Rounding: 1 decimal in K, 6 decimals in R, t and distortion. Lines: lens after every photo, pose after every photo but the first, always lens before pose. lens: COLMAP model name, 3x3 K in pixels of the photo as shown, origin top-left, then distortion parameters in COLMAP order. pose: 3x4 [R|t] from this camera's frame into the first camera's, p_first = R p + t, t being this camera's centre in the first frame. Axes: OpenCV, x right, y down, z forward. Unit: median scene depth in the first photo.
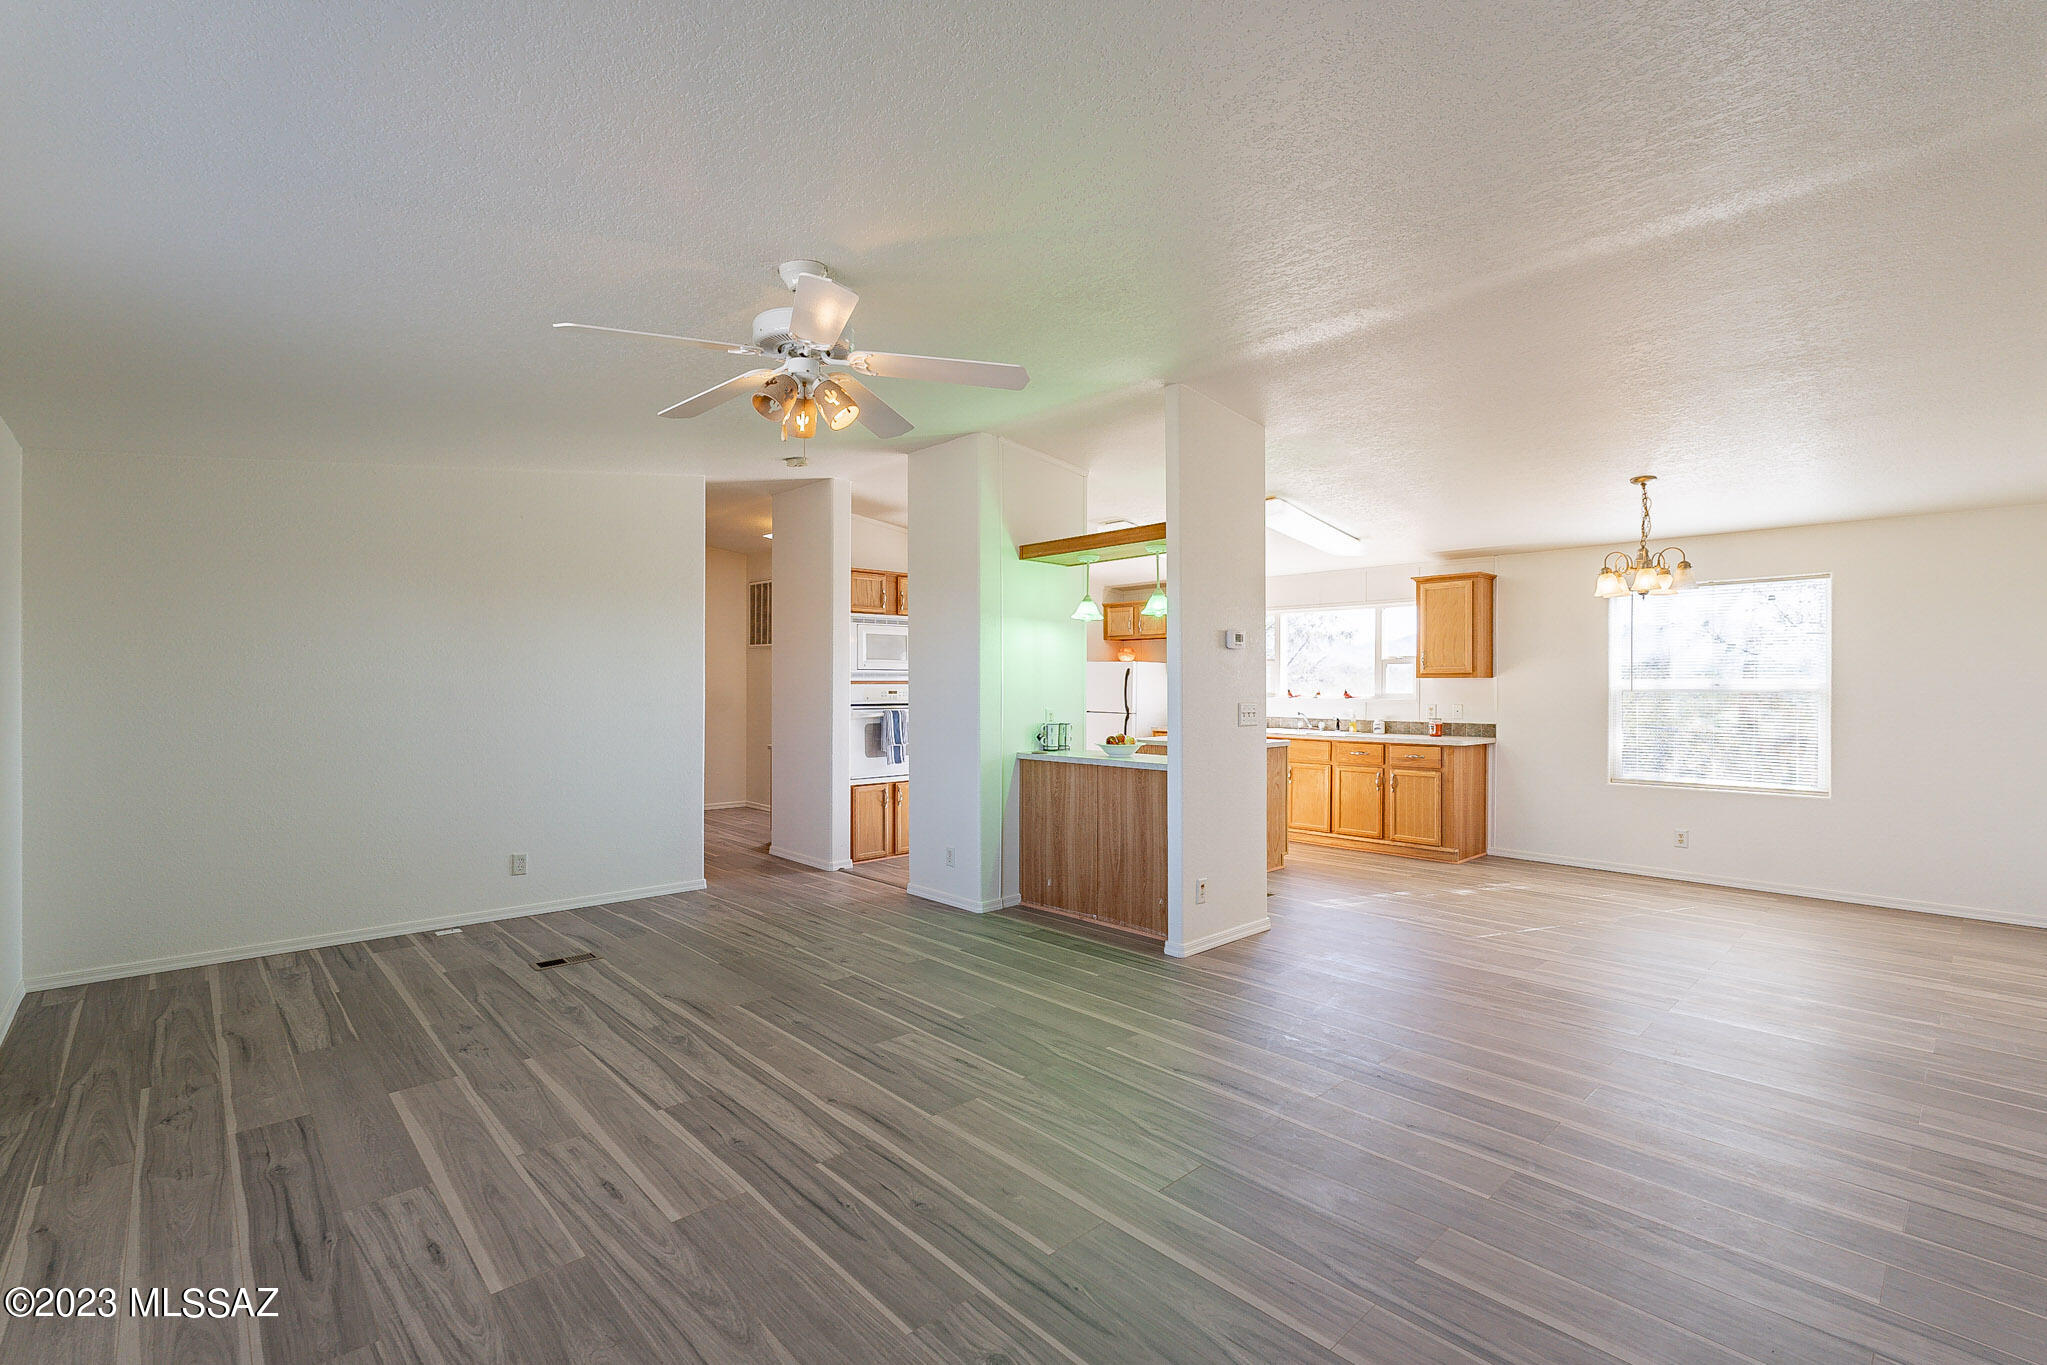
lens RADIAL K [[906.4, 0, 1023.5], [0, 906.4, 682.5], [0, 0, 1]] dist [-0.000950, 0.000036]
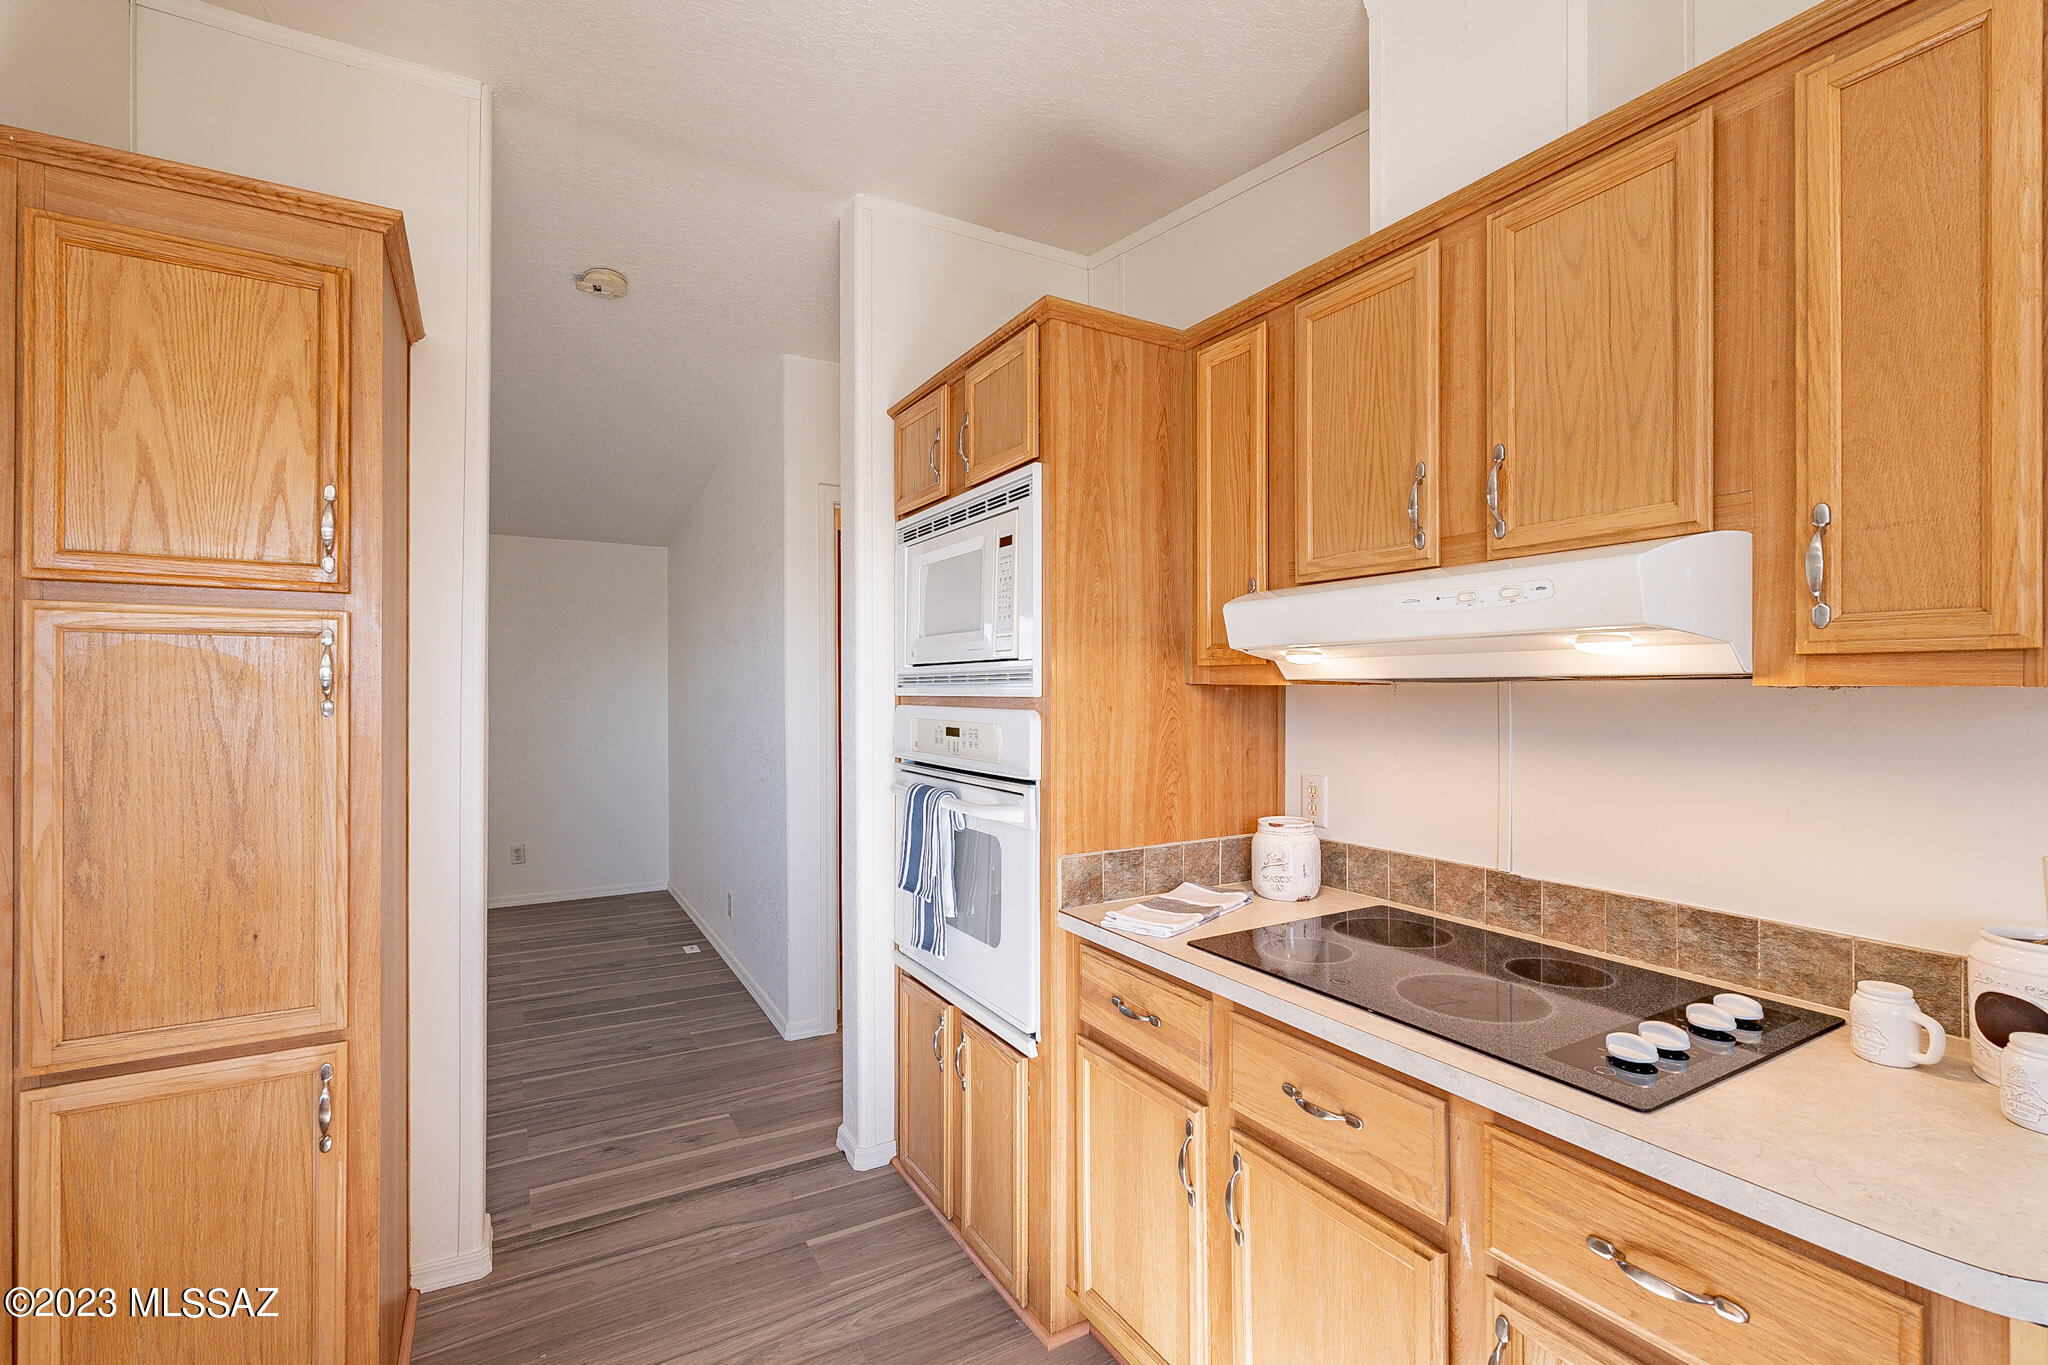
lens RADIAL K [[906.9, 0, 1024.0], [0, 906.9, 682.5], [0, 0, 1]] dist [-0.000950, 0.000036]
pose [[-0.231281, -0.008365, -0.972851, 0.155687], [-0.000935, 0.999964, -0.008376, -0.003905], [0.972887, -0.001028, -0.231280, 1.011419]]
